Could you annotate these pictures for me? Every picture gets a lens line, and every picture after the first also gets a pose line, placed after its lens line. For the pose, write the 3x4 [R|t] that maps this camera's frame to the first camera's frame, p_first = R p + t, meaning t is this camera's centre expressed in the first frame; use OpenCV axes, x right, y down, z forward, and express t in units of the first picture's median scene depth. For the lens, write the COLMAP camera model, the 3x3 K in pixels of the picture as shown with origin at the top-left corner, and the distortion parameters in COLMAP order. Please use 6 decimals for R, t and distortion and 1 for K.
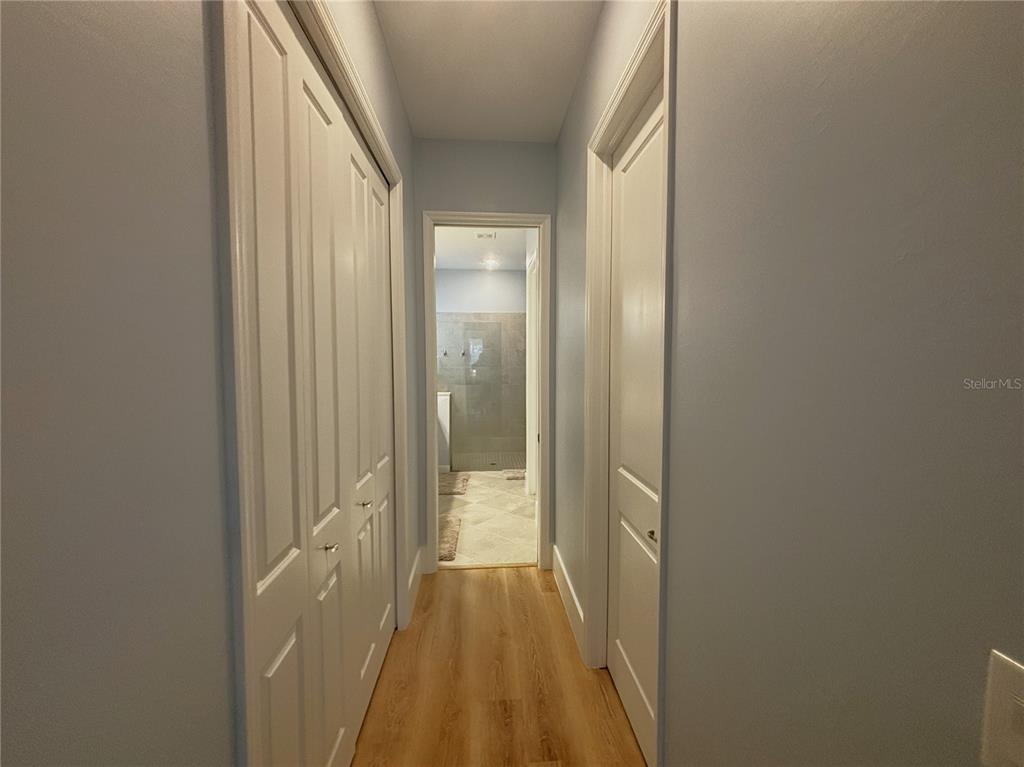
lens RADIAL K [[419.9, 0, 512.0], [0, 419.9, 383.5], [0, 0, 1]] dist [-0.000109, -0.000062]
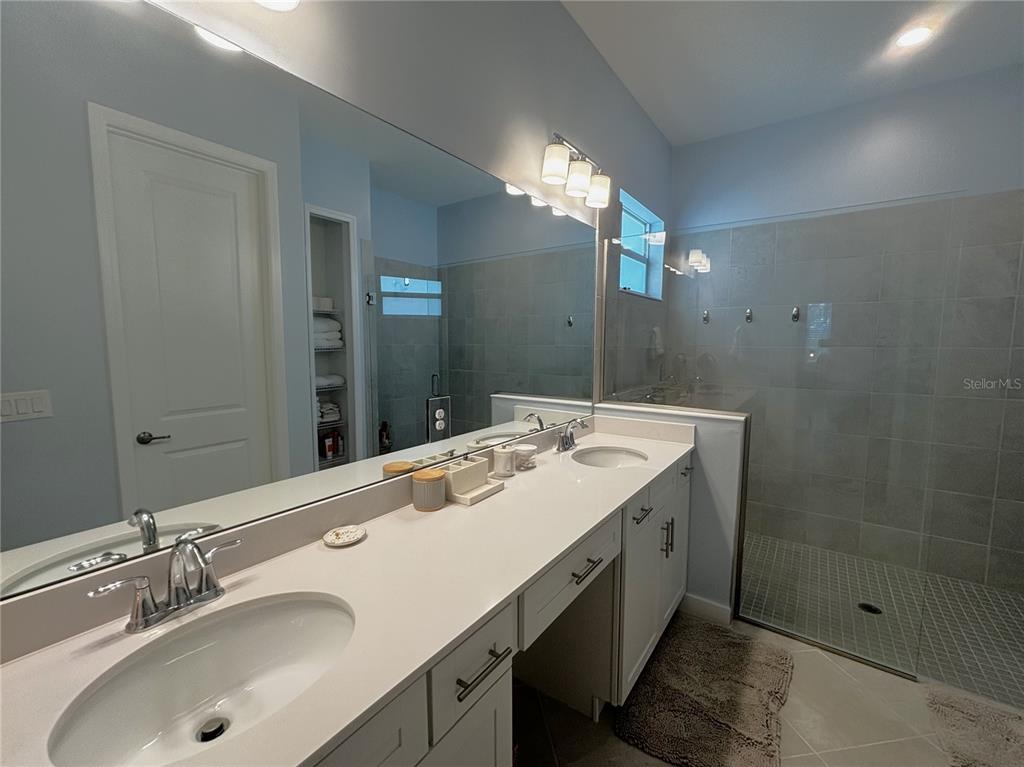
lens RADIAL K [[419.9, 0, 512.0], [0, 419.9, 383.5], [0, 0, 1]] dist [-0.000109, -0.000062]
pose [[0.763704, 0.063322, -0.642453, -0.061255], [-0.033085, 0.997709, 0.059008, -0.018669], [0.644718, -0.023809, 0.764050, 0.517480]]
